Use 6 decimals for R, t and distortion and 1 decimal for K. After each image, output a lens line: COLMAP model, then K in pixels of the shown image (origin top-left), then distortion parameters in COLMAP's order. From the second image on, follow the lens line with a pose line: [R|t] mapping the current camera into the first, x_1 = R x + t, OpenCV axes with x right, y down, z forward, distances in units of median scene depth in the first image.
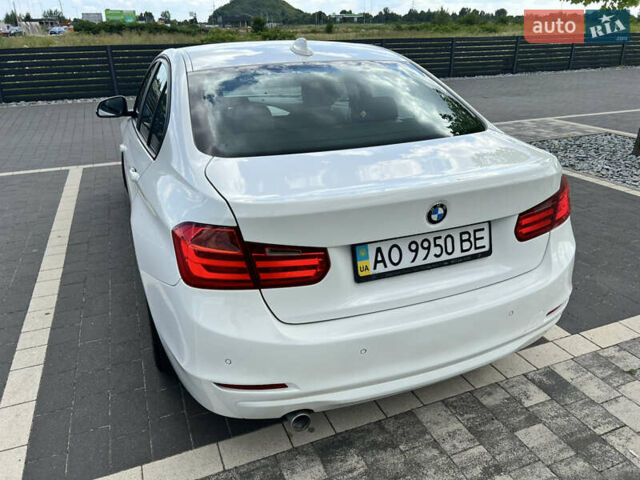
lens RADIAL K [[481.5, 0, 321.0], [0, 481.5, 243.3], [0, 0, 1]] dist [0.058415, -0.073278]
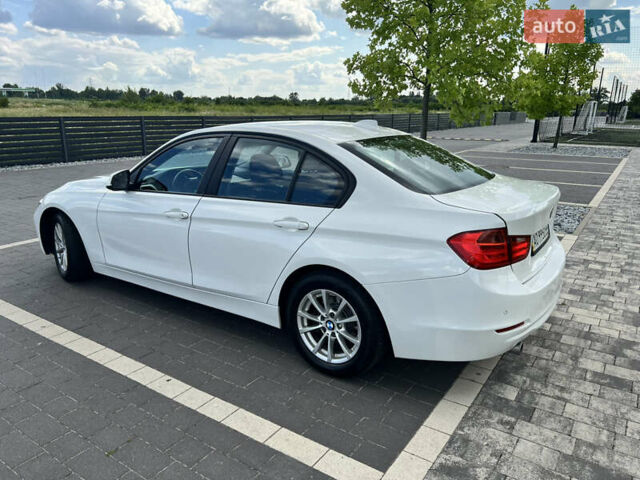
lens RADIAL K [[481.5, 0, 311.8], [0, 481.5, 240.6], [0, 0, 1]] dist [0.058415, -0.073278]
pose [[0.835248, -0.122430, 0.536071, -1.390779], [0.200034, 0.975754, -0.088825, 0.022449], [-0.512198, 0.181424, 0.839487, -0.062034]]
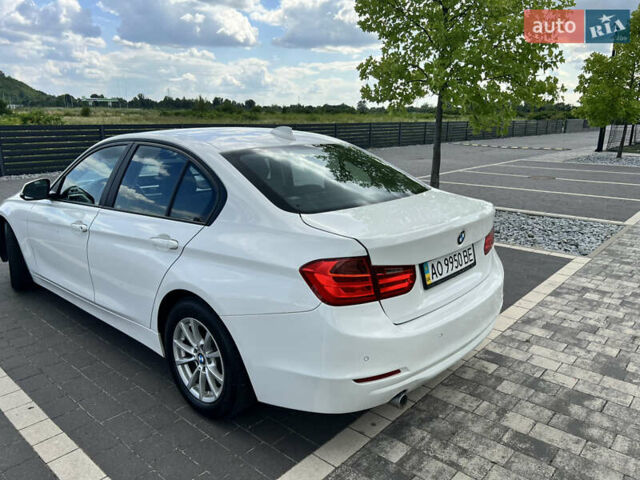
lens RADIAL K [[481.5, 0, 319.2], [0, 481.5, 242.7], [0, 0, 1]] dist [0.058415, -0.073278]
pose [[0.895921, -0.091784, 0.434627, -0.760767], [0.159219, 0.979763, -0.121303, 0.063618], [-0.414698, 0.177879, 0.892404, -0.168985]]
